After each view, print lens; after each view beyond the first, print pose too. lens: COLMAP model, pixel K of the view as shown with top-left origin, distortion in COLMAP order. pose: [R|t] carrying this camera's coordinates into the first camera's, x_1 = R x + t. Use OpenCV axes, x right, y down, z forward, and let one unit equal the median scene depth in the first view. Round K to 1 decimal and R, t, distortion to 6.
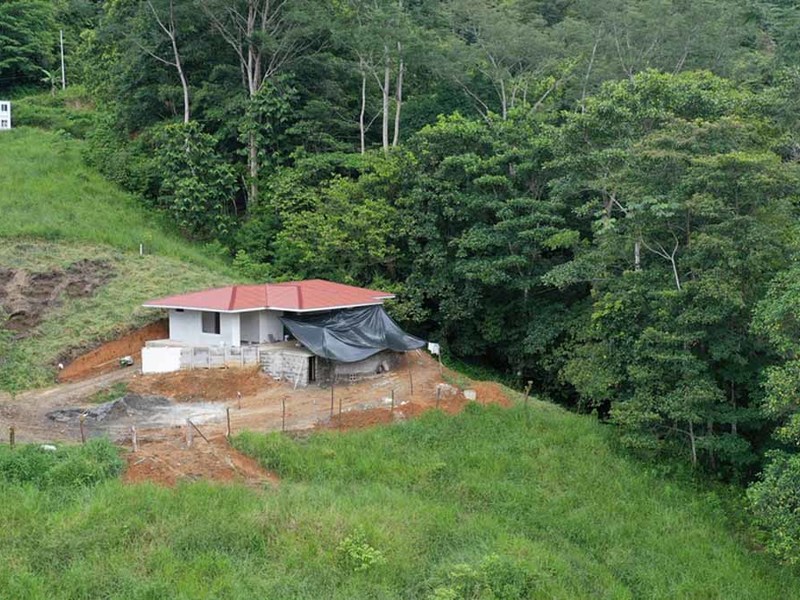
lens RADIAL K [[858.9, 0, 400.0], [0, 858.9, 300.0], [0, 0, 1]] dist [0.016515, -0.015492]
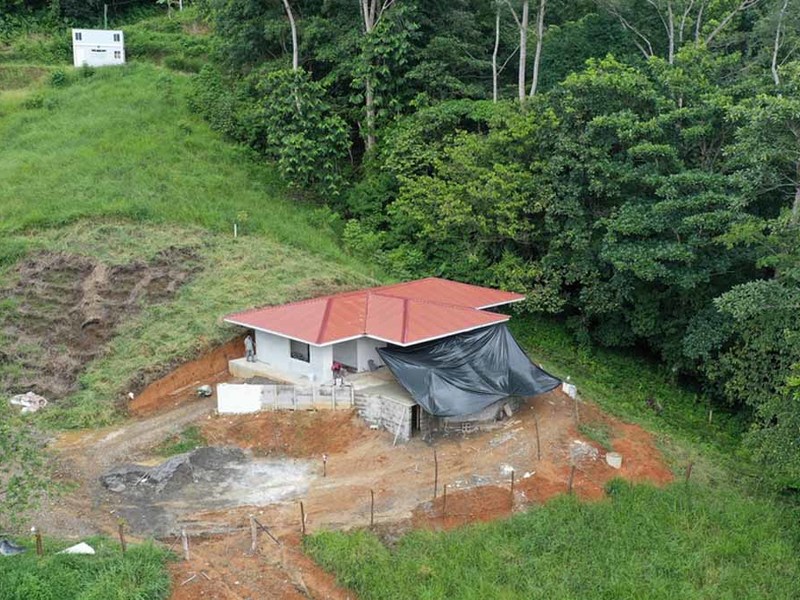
lens RADIAL K [[858.9, 0, 400.0], [0, 858.9, 300.0], [0, 0, 1]] dist [0.016515, -0.015492]
pose [[0.986498, 0.027569, -0.161436, 0.008075], [-0.007001, 0.991927, 0.126615, -0.096517], [0.163624, -0.123775, 0.978727, 0.152994]]
